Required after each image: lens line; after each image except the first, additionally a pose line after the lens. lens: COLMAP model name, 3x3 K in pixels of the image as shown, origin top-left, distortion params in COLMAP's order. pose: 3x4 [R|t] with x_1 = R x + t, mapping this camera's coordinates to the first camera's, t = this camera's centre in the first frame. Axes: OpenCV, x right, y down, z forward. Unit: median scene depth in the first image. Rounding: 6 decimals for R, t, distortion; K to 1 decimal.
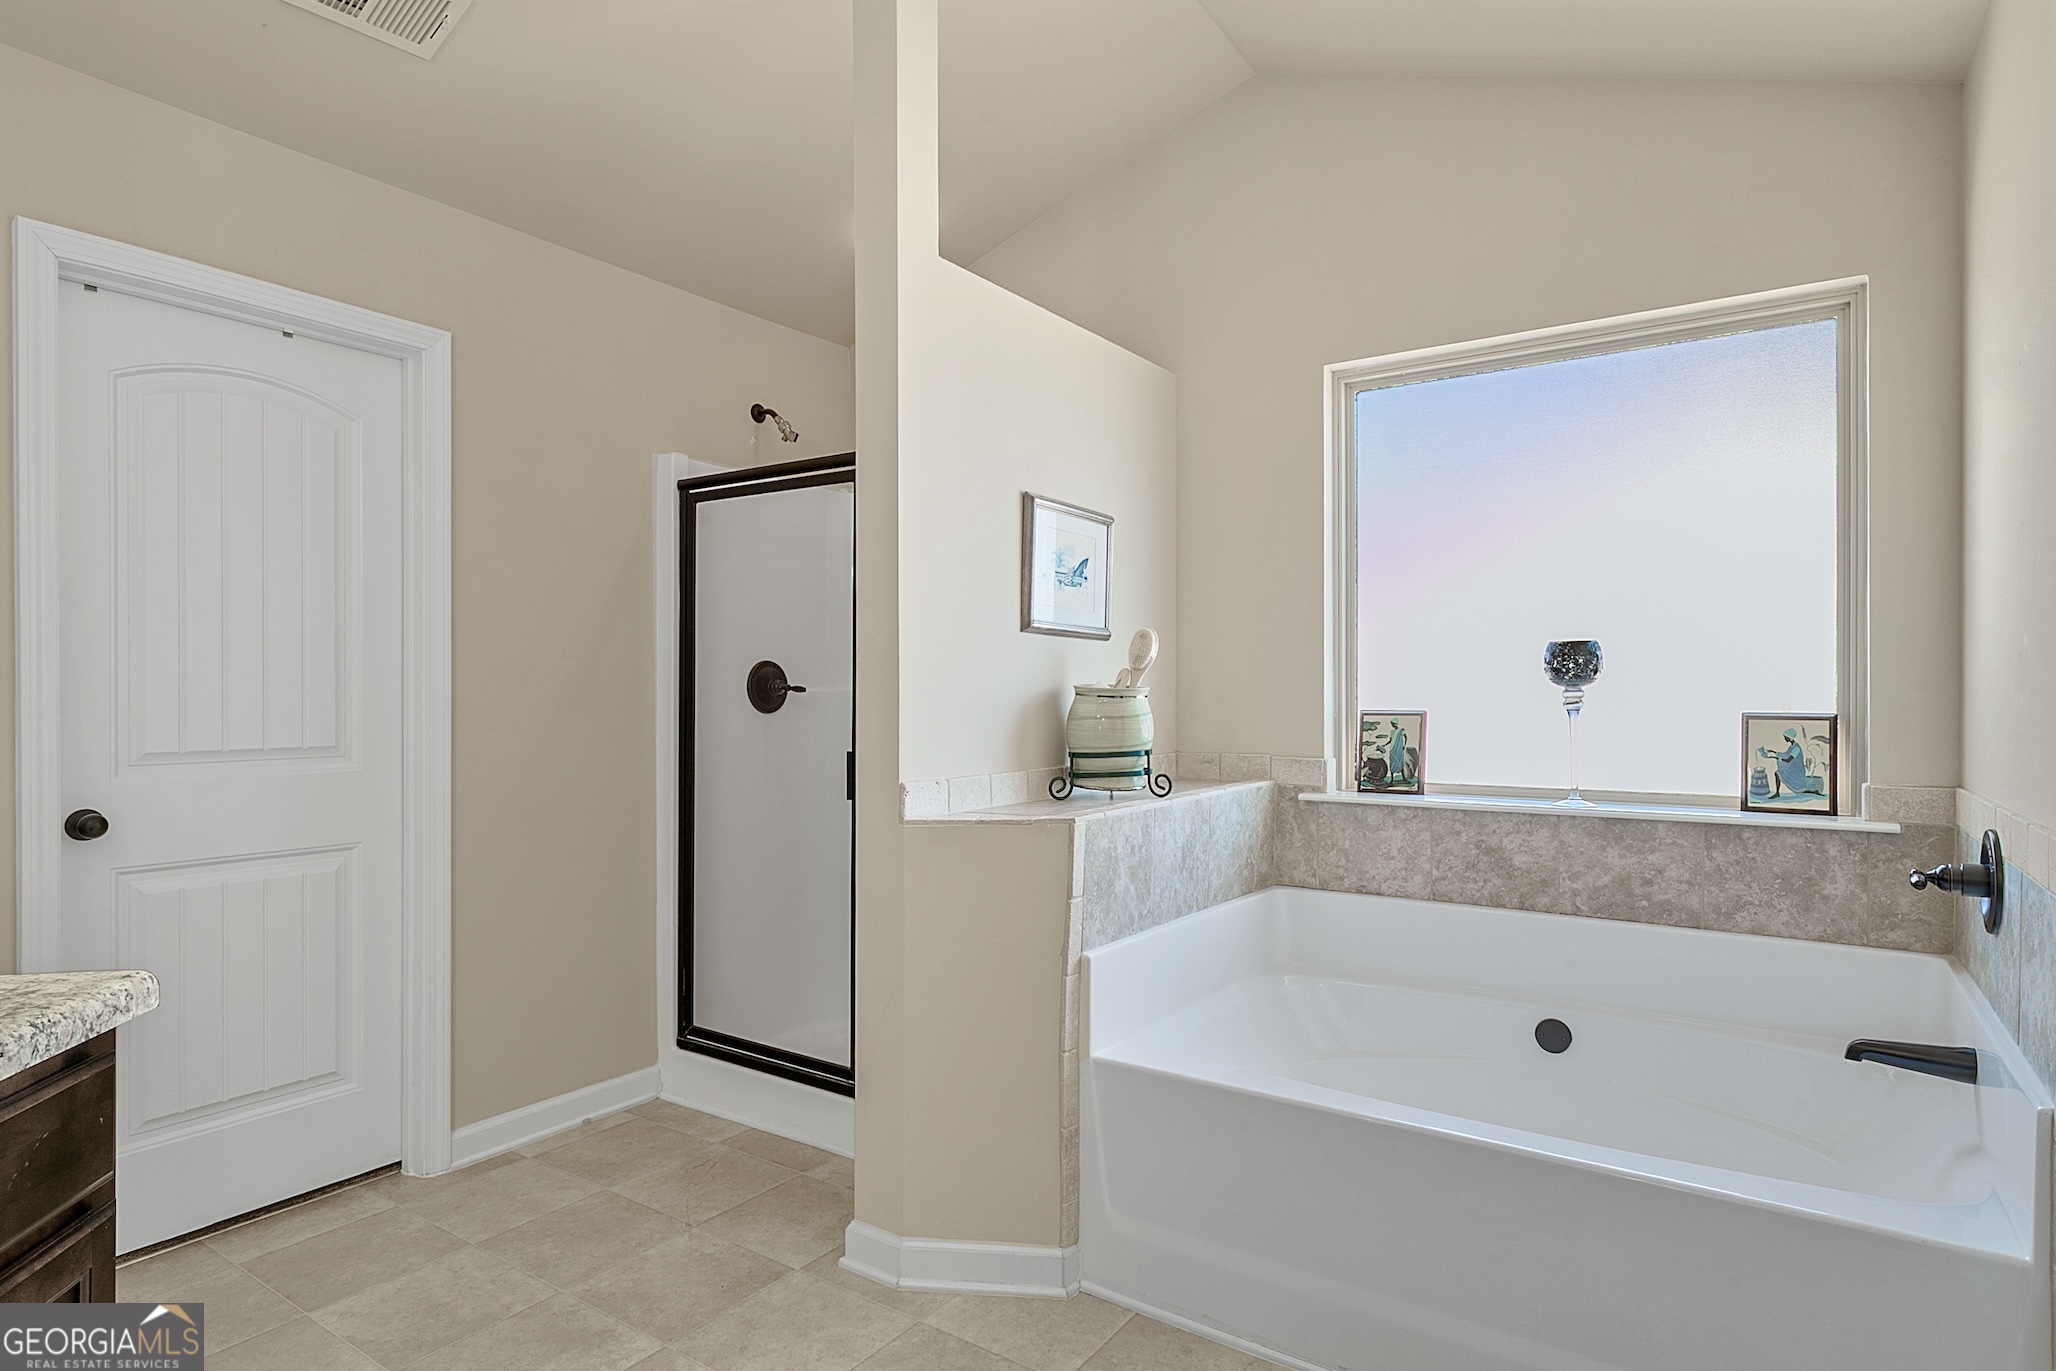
lens RADIAL K [[1130.0, 0, 1021.0], [0, 1130.0, 687.0], [0, 0, 1]] dist [0.005483, 0.001507]
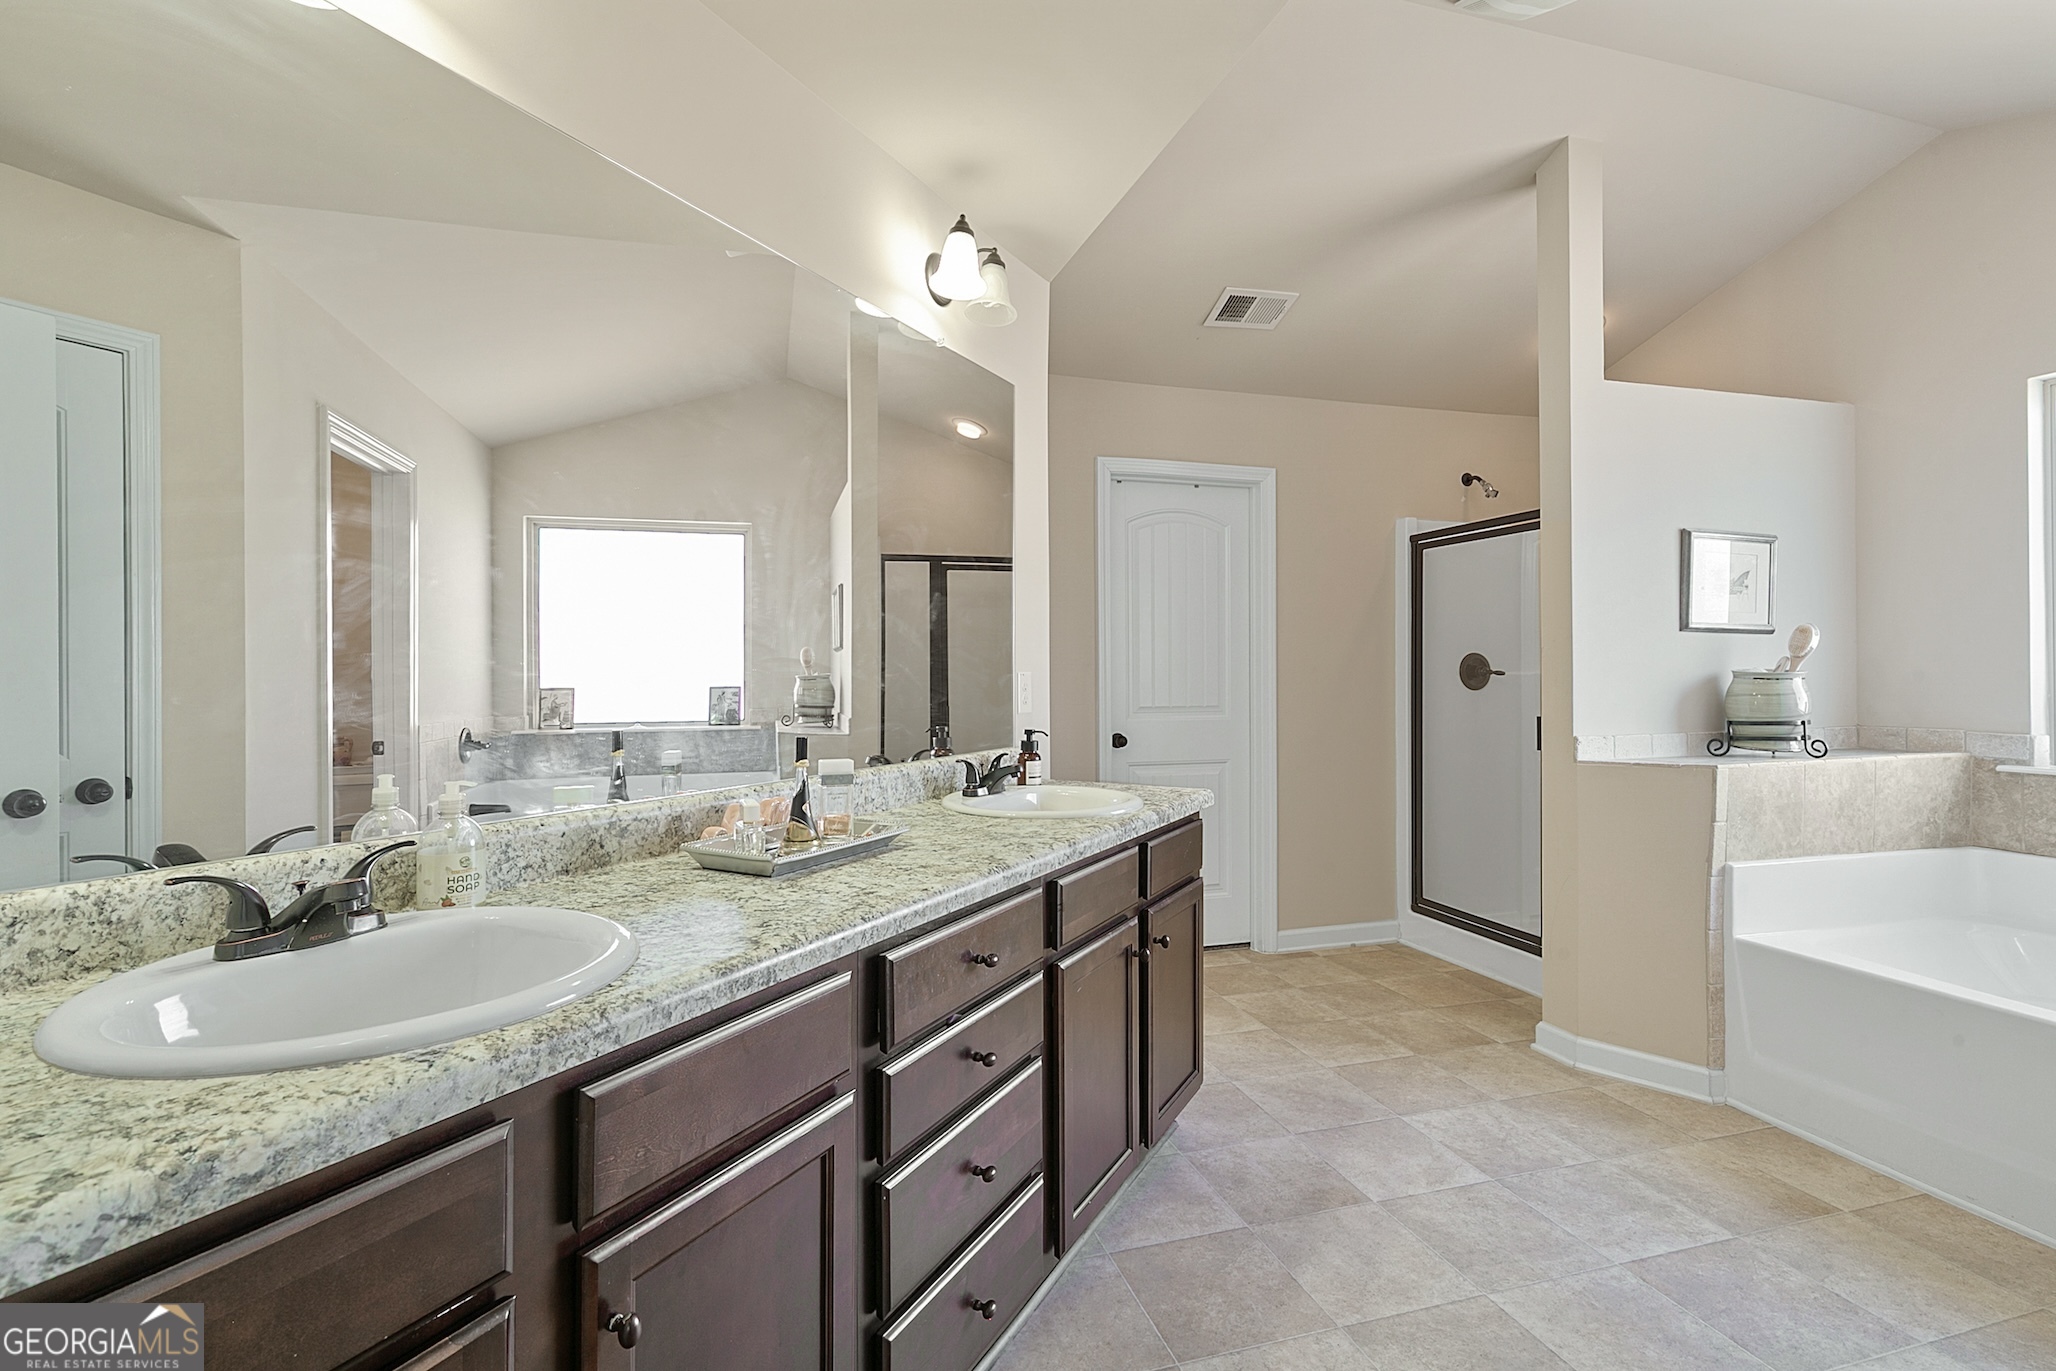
lens RADIAL K [[934.9, 0, 1007.6], [0, 934.9, 671.7], [0, 0, 1]] dist [0.007168, -0.001757]
pose [[0.778828, -0.004013, -0.627225, 0.075636], [0.006107, 0.999981, 0.001185, -0.006096], [0.627208, -0.004753, 0.778837, -0.381543]]
